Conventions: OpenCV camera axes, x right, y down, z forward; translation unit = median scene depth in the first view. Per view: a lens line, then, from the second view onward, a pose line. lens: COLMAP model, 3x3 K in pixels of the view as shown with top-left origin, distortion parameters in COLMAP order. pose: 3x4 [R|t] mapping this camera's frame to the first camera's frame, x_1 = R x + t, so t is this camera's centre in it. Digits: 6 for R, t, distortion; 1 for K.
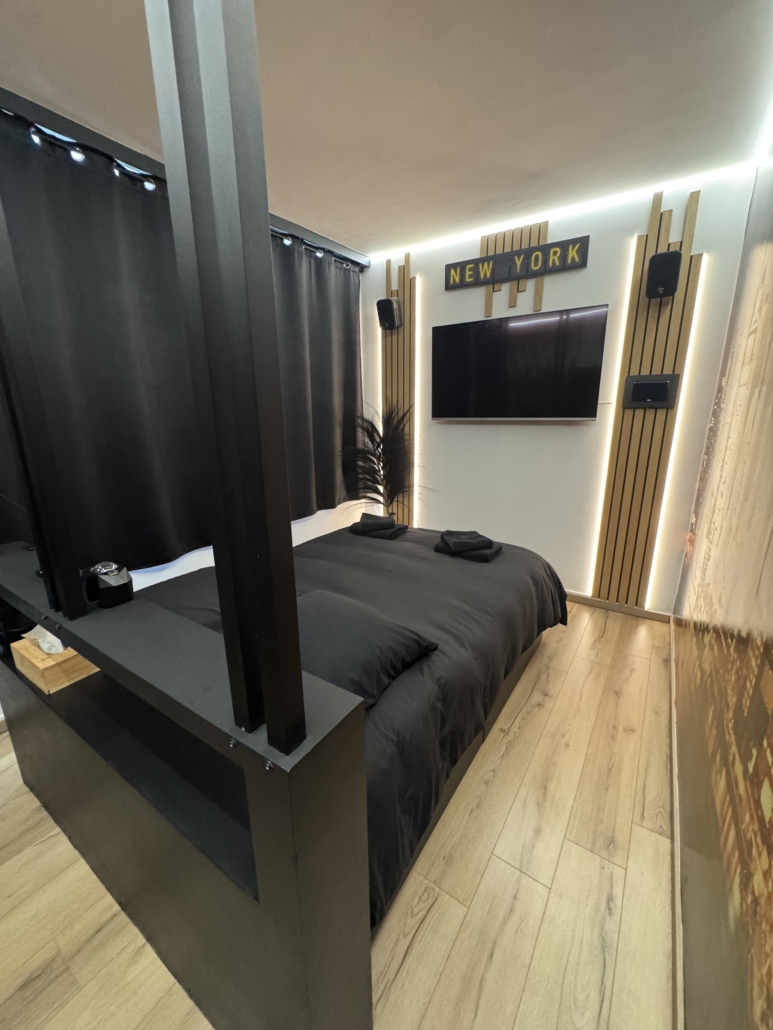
lens RADIAL K [[411.4, 0, 387.5], [0, 411.4, 513.0], [0, 0, 1]] dist [-0.001368, -0.000227]
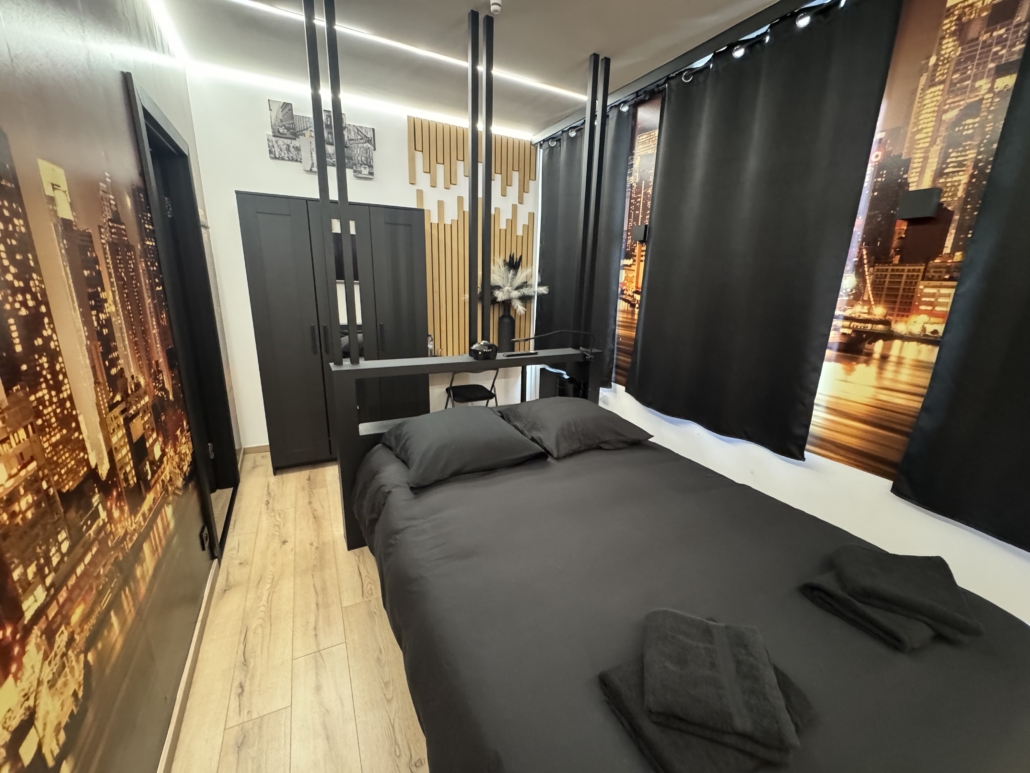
lens RADIAL K [[411.4, 0, 516.2], [0, 411.4, 384.0], [0, 0, 1]] dist [-0.001368, -0.000227]
pose [[-0.483316, 0.218969, -0.847619, 0.751008], [-0.245794, 0.895328, 0.371446, -0.347157], [0.840233, 0.387865, -0.378905, 1.374780]]
